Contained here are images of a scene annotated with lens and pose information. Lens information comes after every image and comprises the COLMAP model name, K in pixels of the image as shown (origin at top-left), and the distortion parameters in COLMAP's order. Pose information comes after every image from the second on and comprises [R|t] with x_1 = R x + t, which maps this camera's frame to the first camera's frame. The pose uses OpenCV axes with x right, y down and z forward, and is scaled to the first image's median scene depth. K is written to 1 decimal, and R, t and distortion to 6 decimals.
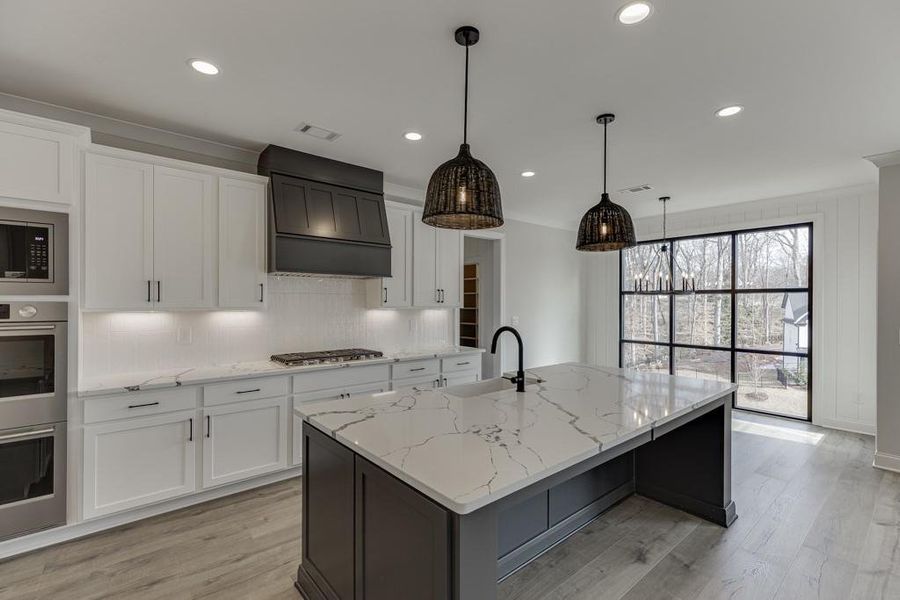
lens RADIAL K [[401.1, 0, 456.1], [0, 401.1, 303.4], [0, 0, 1]] dist [0.006758, -0.000040]
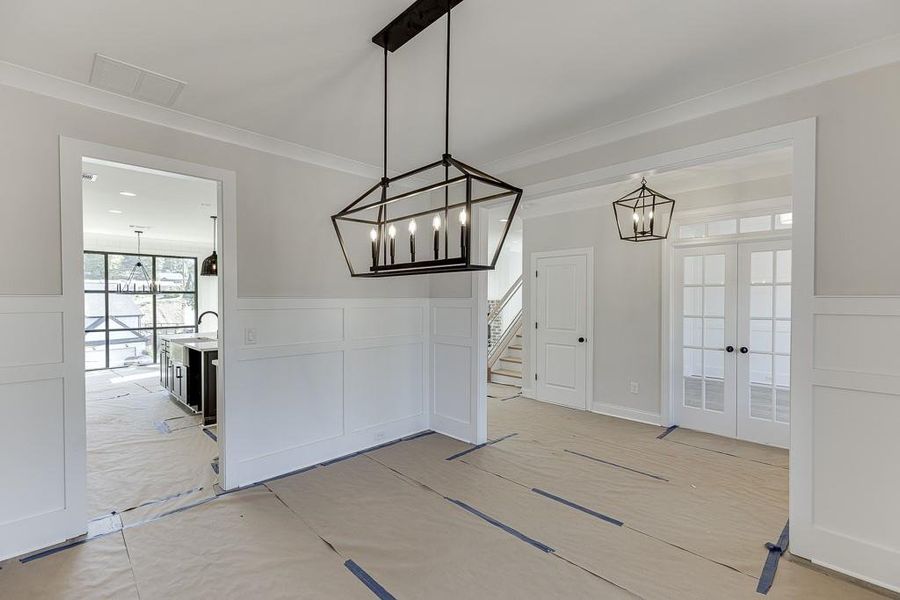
lens RADIAL K [[401.1, 0, 456.1], [0, 401.1, 303.4], [0, 0, 1]] dist [0.006758, -0.000040]
pose [[-0.078381, -0.018236, 0.996757, -1.813133], [0.003018, 0.999824, 0.018529, -0.019875], [-0.996919, 0.004460, -0.078312, -0.146880]]
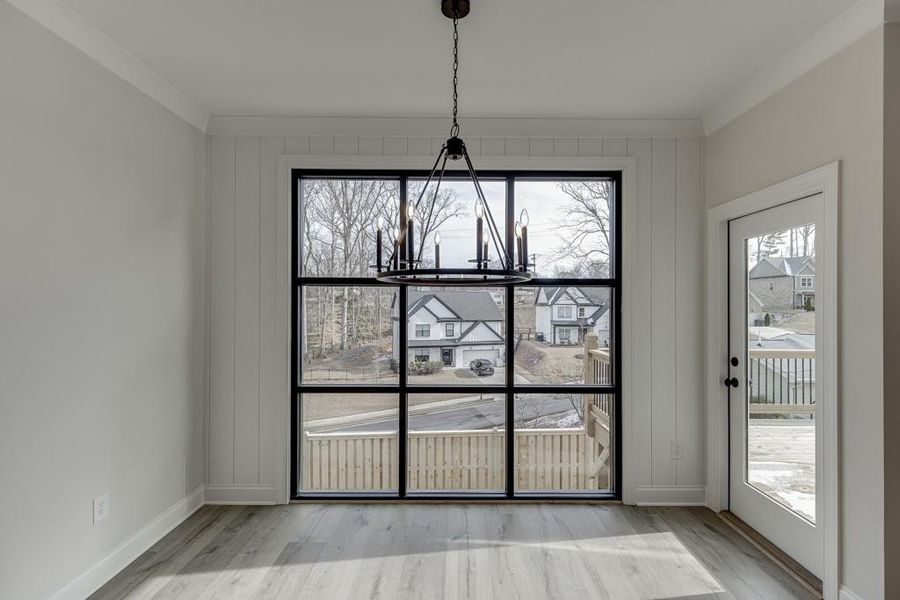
lens RADIAL K [[401.1, 0, 456.1], [0, 401.1, 303.4], [0, 0, 1]] dist [0.006758, -0.000040]
pose [[0.647902, 0.000371, 0.761723, 0.403718], [0.001837, 0.999996, -0.002050, -0.001228], [-0.761721, 0.002727, 0.647899, 1.247615]]
